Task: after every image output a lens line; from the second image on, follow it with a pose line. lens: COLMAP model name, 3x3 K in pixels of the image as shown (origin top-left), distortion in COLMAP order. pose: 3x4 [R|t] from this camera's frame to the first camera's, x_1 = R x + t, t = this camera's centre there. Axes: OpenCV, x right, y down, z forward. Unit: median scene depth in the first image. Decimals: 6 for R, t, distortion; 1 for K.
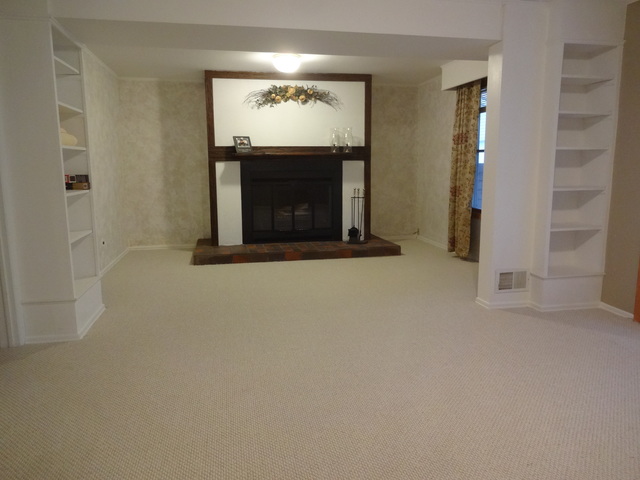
lens RADIAL K [[468.4, 0, 320.0], [0, 468.4, 240.0], [0, 0, 1]] dist [-0.008836, -0.001360]
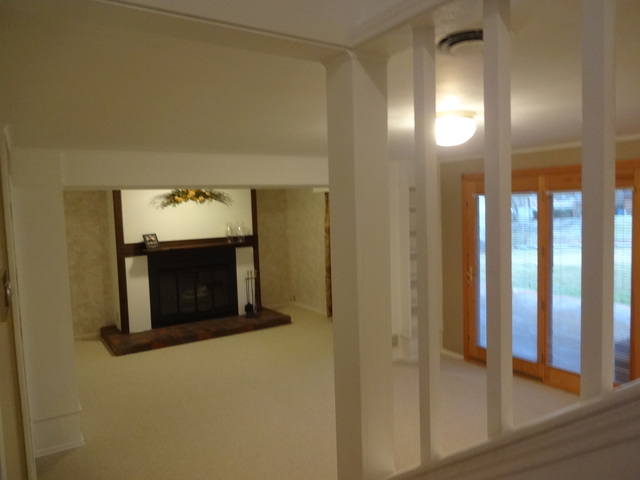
lens RADIAL K [[468.4, 0, 320.0], [0, 468.4, 240.0], [0, 0, 1]] dist [-0.008836, -0.001360]
pose [[0.932941, -0.049418, 0.356623, -0.175999], [0.082164, 0.993620, -0.077257, -0.080820], [-0.350530, 0.101378, 0.931049, -0.183308]]
